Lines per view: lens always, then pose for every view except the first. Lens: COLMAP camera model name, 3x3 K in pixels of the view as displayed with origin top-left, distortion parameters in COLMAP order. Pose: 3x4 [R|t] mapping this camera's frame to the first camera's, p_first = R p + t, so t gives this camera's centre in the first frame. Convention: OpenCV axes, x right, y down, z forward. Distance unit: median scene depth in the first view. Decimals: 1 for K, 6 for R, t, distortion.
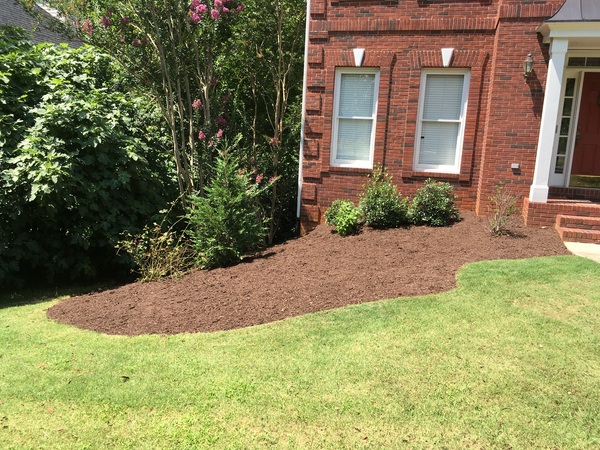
lens RADIAL K [[500.9, 0, 300.0], [0, 500.9, 225.0], [0, 0, 1]] dist [0.010992, 0.001090]
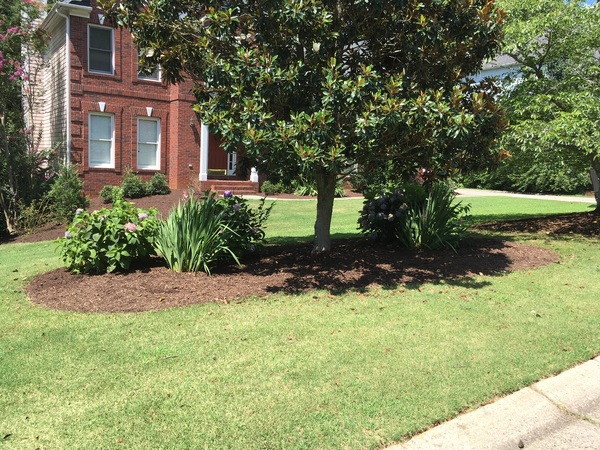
lens RADIAL K [[500.9, 0, 300.0], [0, 500.9, 225.0], [0, 0, 1]] dist [0.010992, 0.001090]
pose [[0.640788, -0.114079, 0.759195, -0.854645], [0.101531, 0.992805, 0.063486, 0.047263], [-0.760974, 0.036401, 0.647760, -0.708143]]
